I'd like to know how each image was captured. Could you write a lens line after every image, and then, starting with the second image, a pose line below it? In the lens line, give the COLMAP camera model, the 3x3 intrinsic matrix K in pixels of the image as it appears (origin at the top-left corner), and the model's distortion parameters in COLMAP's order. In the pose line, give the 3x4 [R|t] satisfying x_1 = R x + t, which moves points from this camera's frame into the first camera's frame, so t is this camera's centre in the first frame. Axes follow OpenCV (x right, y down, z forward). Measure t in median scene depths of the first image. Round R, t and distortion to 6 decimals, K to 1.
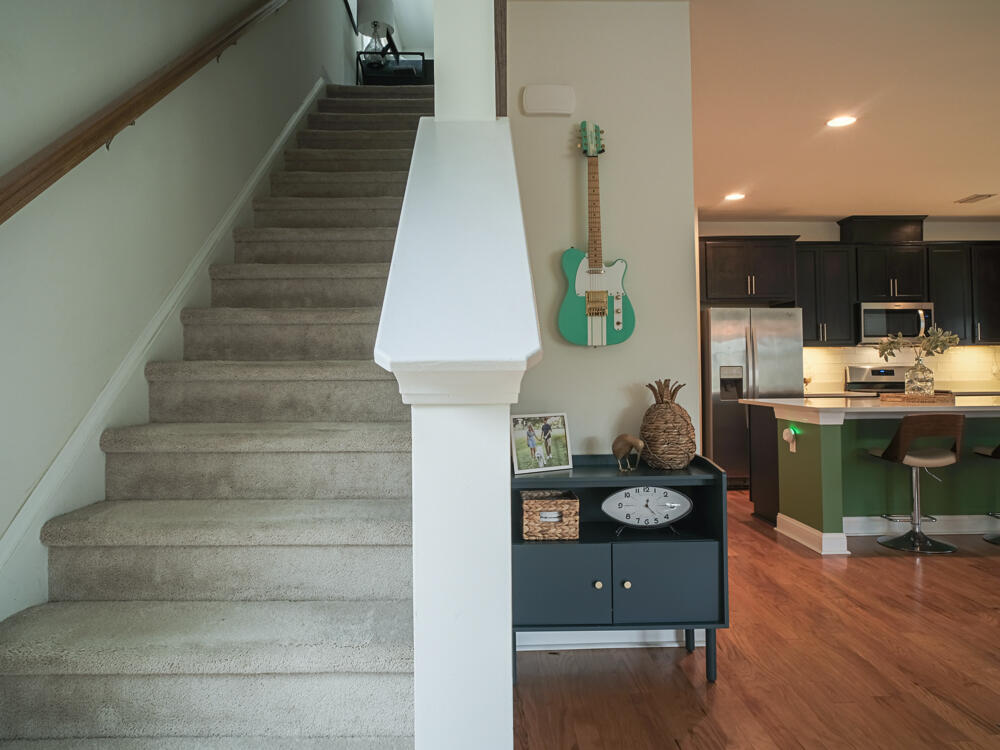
lens RADIAL K [[695.5, 0, 501.2], [0, 695.5, 355.1], [0, 0, 1]] dist [-0.001584, 0.005684]
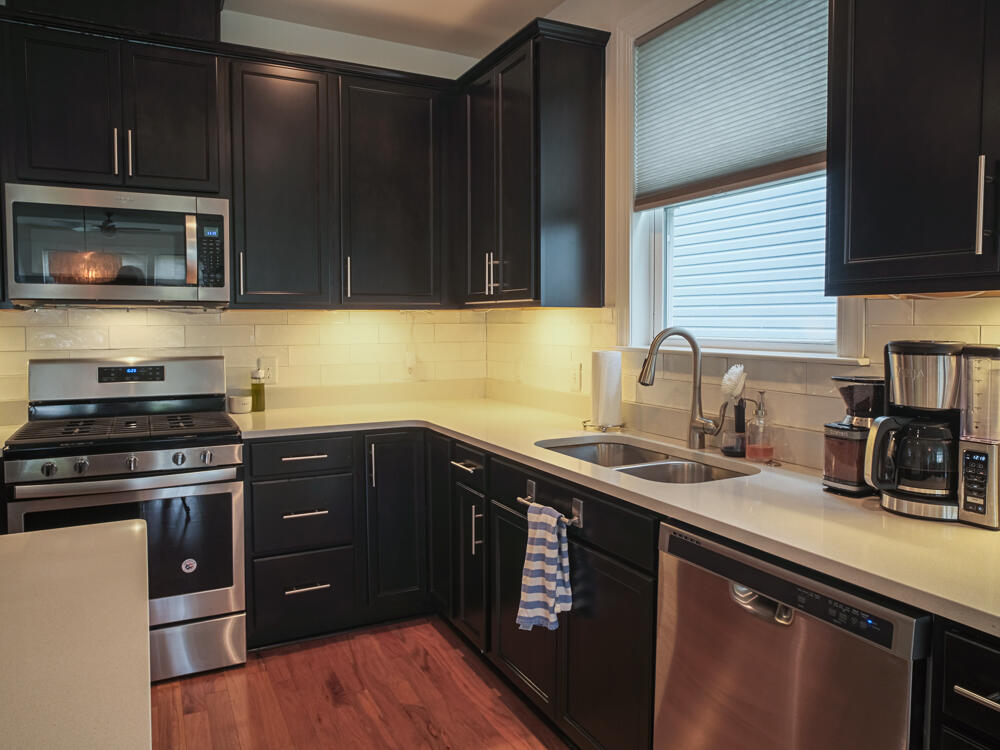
lens RADIAL K [[695.5, 0, 501.2], [0, 695.5, 355.1], [0, 0, 1]] dist [-0.001584, 0.005684]
pose [[0.909042, -0.018248, 0.416306, 0.597433], [-0.013184, 0.997281, 0.072501, -0.018069], [-0.416497, -0.071395, 0.906330, 0.574472]]
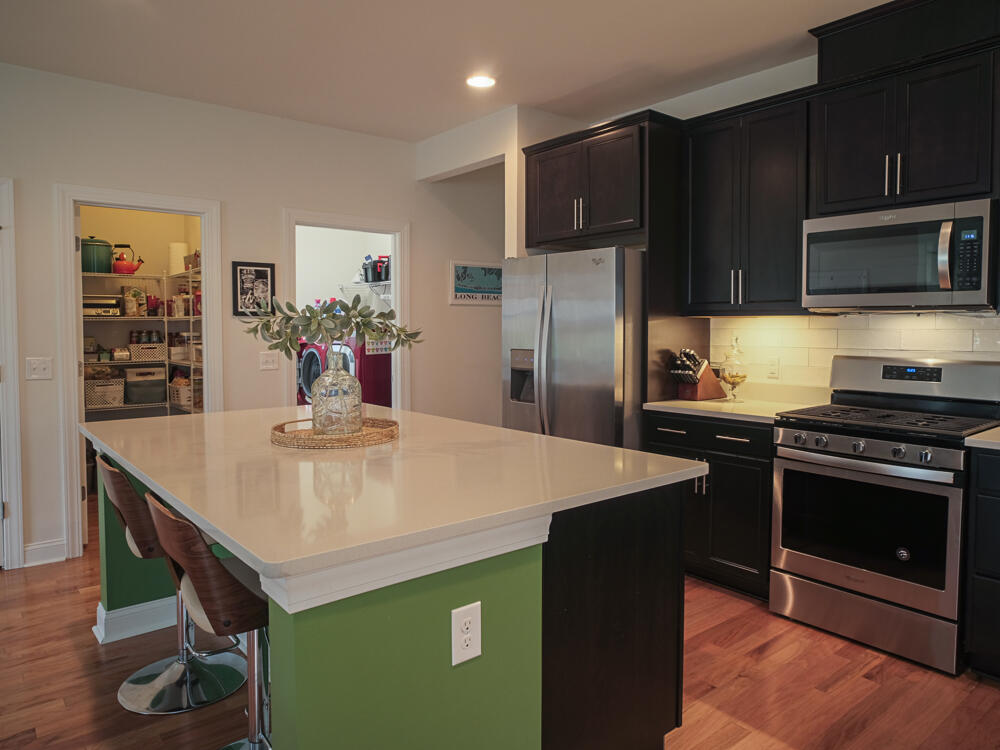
lens RADIAL K [[695.5, 0, 501.2], [0, 695.5, 355.1], [0, 0, 1]] dist [-0.001584, 0.005684]
pose [[0.612744, 0.040246, -0.789256, 0.762018], [0.014140, 0.997984, 0.061868, -0.017499], [0.790155, -0.049069, 0.610940, 0.556016]]
